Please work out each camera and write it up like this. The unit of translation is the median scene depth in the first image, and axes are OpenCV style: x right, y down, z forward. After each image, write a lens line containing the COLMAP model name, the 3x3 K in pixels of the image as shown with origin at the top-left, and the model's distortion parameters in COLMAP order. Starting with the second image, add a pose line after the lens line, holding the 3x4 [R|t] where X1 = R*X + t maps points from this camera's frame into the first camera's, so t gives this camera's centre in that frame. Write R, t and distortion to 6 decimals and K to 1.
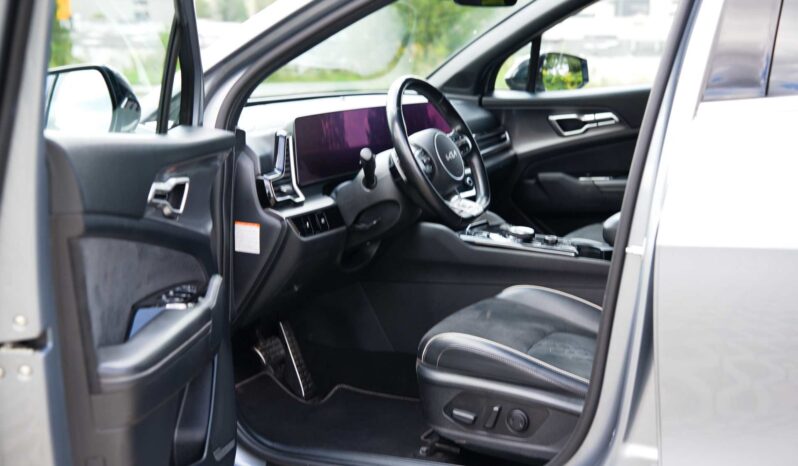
lens RADIAL K [[1143.3, 0, 398.6], [0, 1143.3, 225.1], [0, 0, 1]] dist [0.244925, 0.000000]
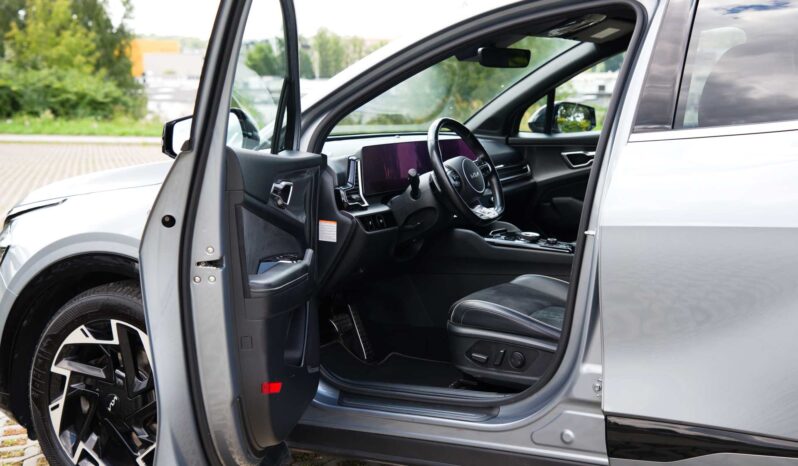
lens RADIAL K [[1143.3, 0, 400.2], [0, 1143.3, 232.8], [0, 0, 1]] dist [0.244925, 0.000000]
pose [[0.998606, 0.008314, -0.052125, 0.029025], [-0.010352, 0.999188, -0.038942, 0.063350], [0.051759, 0.039427, 0.997881, -0.377699]]
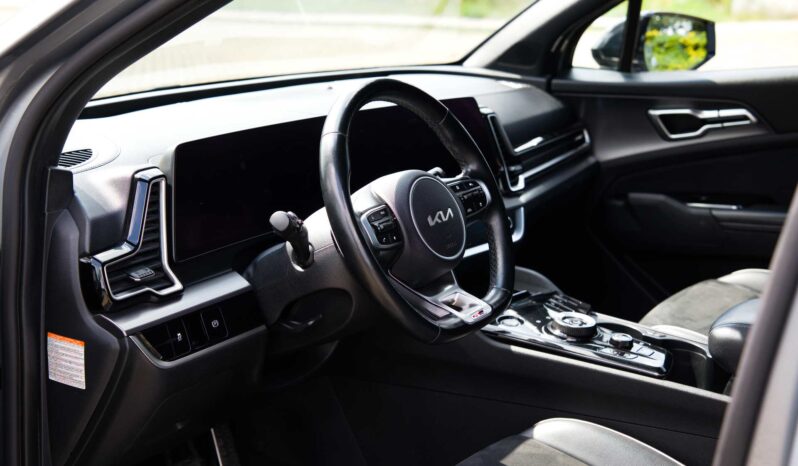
lens RADIAL K [[1143.3, 0, 396.6], [0, 1143.3, 239.9], [0, 0, 1]] dist [0.244925, 0.000000]
pose [[0.992456, 0.042814, -0.114882, 0.090968], [-0.033777, 0.996264, 0.079483, -0.095294], [0.117856, -0.075003, 0.990194, 0.420120]]
